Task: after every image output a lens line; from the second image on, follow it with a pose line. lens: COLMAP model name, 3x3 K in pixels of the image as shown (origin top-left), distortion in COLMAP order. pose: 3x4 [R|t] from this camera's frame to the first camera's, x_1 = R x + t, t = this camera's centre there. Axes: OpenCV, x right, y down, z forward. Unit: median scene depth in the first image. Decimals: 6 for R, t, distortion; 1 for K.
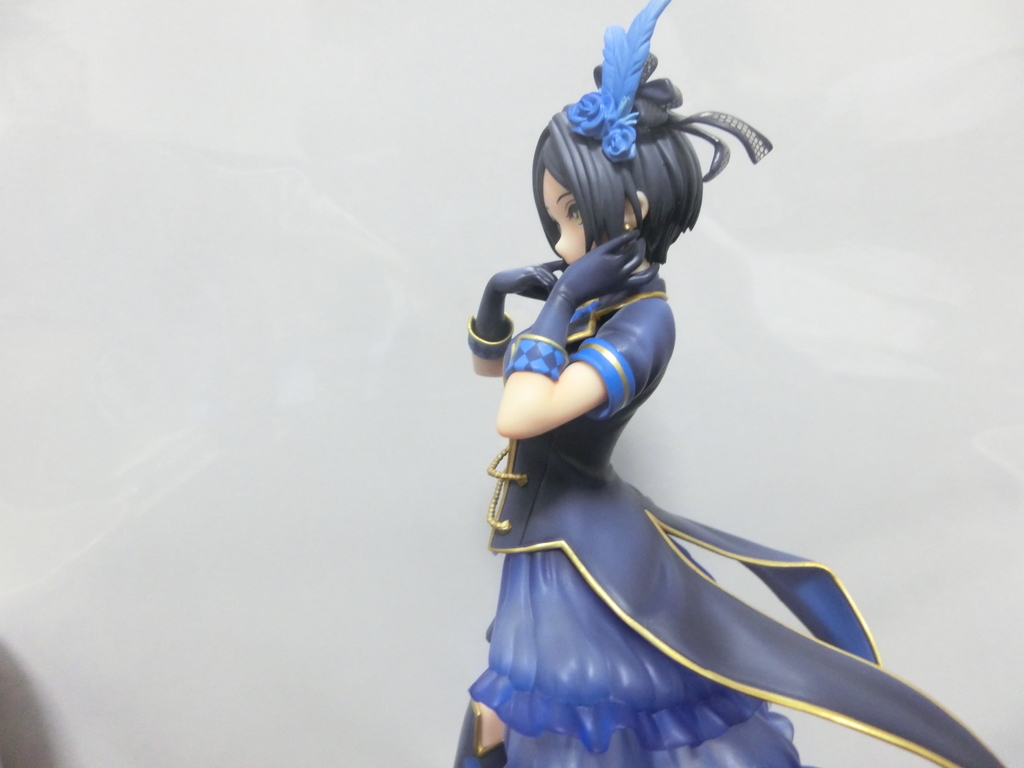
lens RADIAL K [[715.9, 0, 510.2], [0, 715.9, 379.2], [0, 0, 1]] dist [-0.040596, 0.006302]
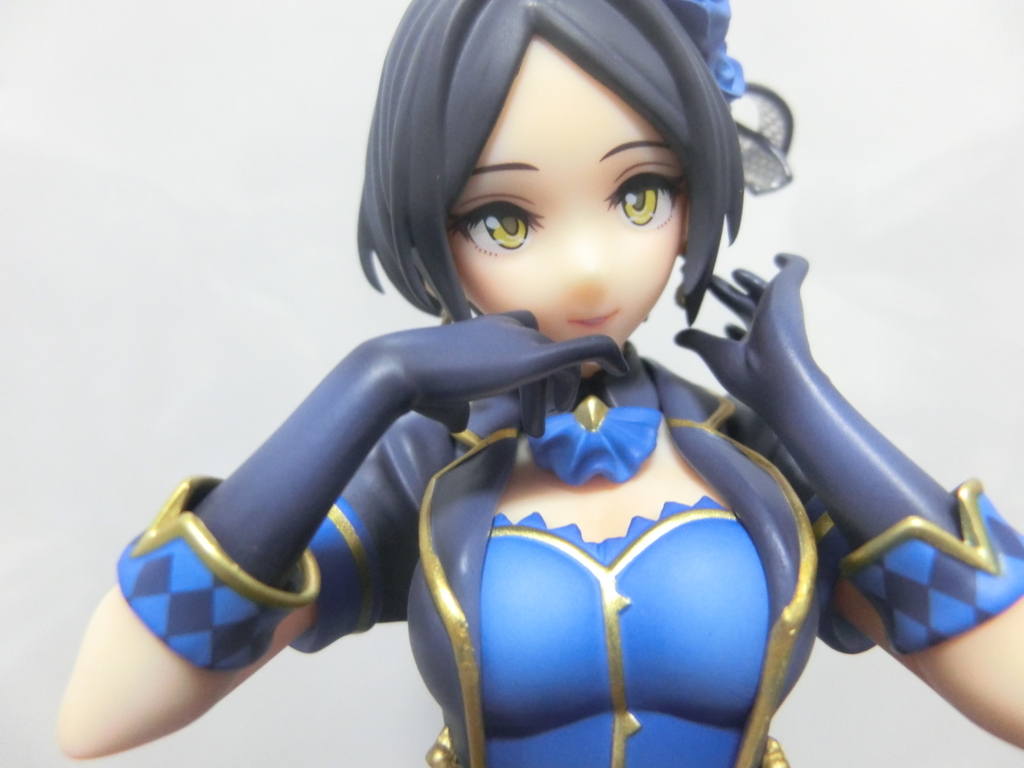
lens RADIAL K [[715.9, 0, 511.3], [0, 715.9, 384.0], [0, 0, 1]] dist [-0.040596, 0.006302]
pose [[0.189824, 0.000572, 0.981818, -0.349770], [0.187420, 0.981590, -0.036808, -0.131692], [-0.963764, 0.191000, 0.186222, 1.080610]]
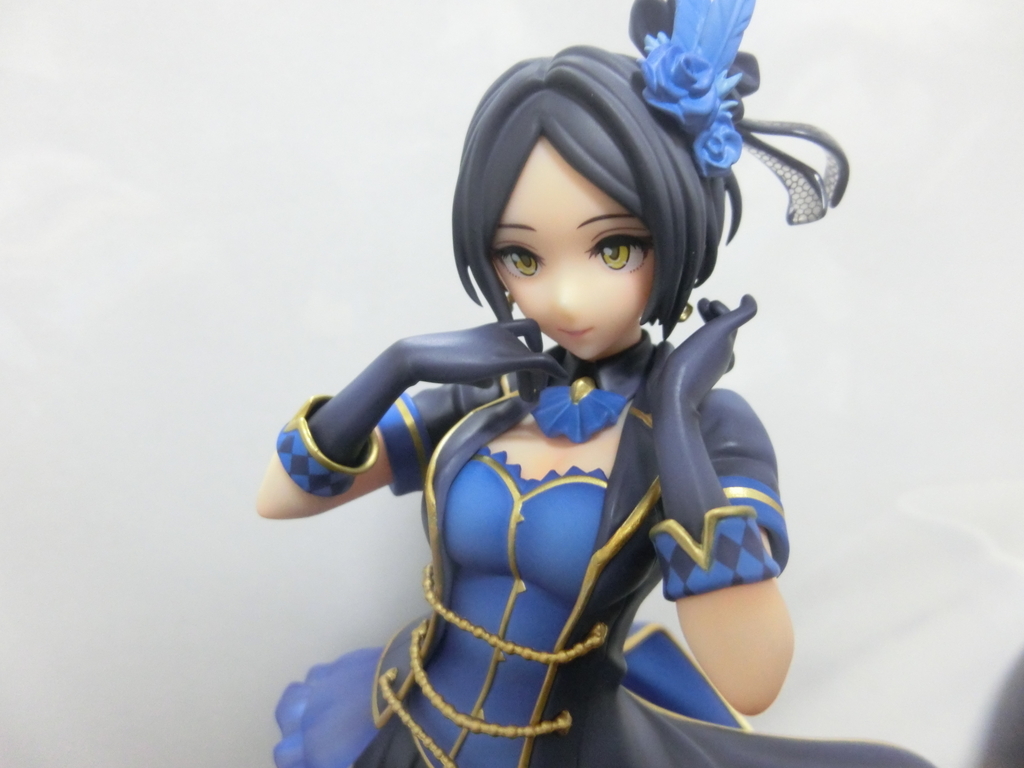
lens RADIAL K [[715.9, 0, 511.9], [0, 715.9, 381.9], [0, 0, 1]] dist [-0.040596, 0.006302]
pose [[0.599437, -0.121158, 0.791199, -0.450869], [0.047526, 0.992121, 0.115918, -0.210087], [-0.799010, -0.031883, 0.600472, 0.764255]]
